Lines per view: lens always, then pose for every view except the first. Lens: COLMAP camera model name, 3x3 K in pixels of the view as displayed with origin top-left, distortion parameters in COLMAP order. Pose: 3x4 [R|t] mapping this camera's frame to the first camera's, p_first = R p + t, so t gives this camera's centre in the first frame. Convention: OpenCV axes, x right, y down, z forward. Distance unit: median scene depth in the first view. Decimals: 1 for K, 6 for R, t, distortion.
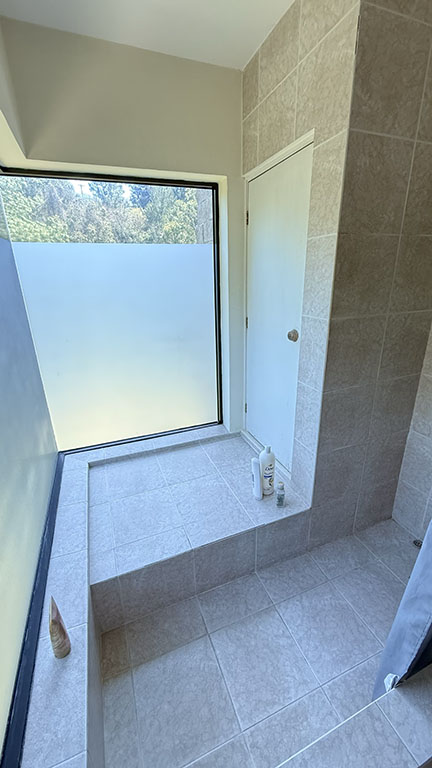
lens RADIAL K [[305.1, 0, 216.0], [0, 305.1, 384.0], [0, 0, 1]] dist [0.000321, -0.000069]
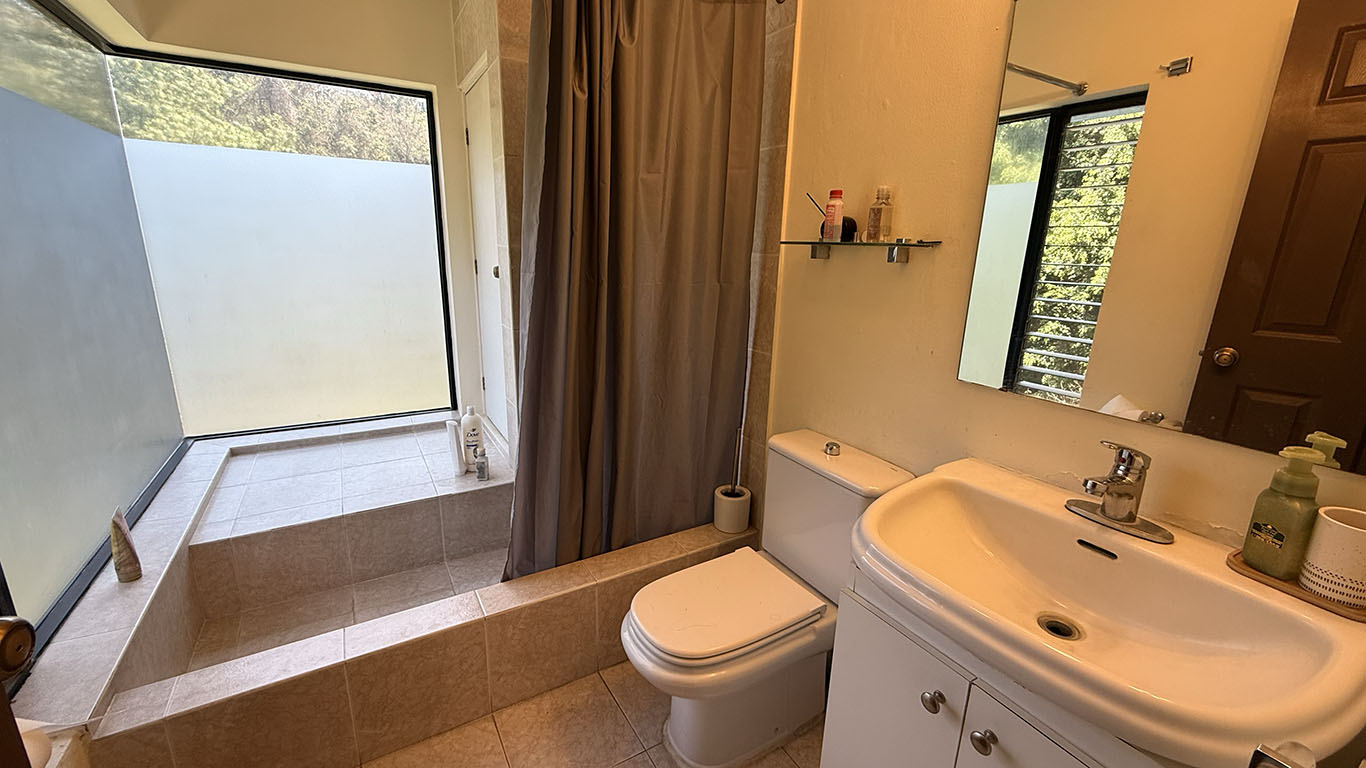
lens RADIAL K [[542.7, 0, 682.6], [0, 542.7, 385.0], [0, 0, 1]] dist [0.000321, -0.000069]
pose [[0.984483, 0.008420, 0.175279, 0.466957], [0.007170, 0.996084, -0.088118, 0.275318], [-0.175334, 0.088007, 0.980568, -0.512875]]
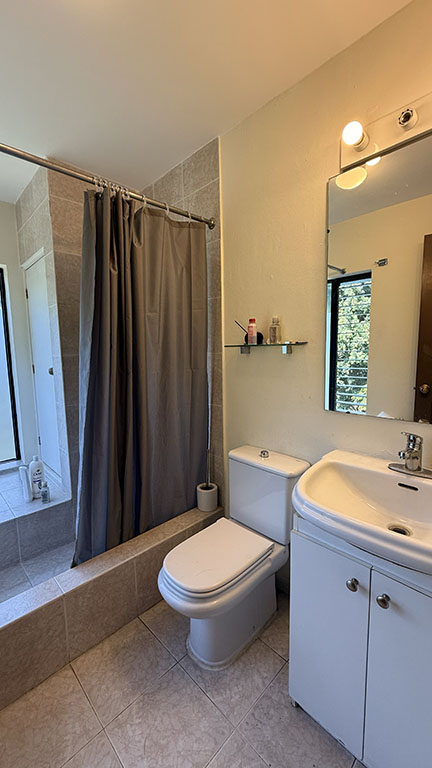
lens RADIAL K [[305.1, 0, 216.0], [0, 305.1, 384.0], [0, 0, 1]] dist [0.000321, -0.000069]
pose [[0.921788, -0.036182, 0.386003, 0.381362], [0.125994, 0.969549, -0.209999, 0.273396], [-0.366650, 0.242208, 0.898278, -0.497990]]
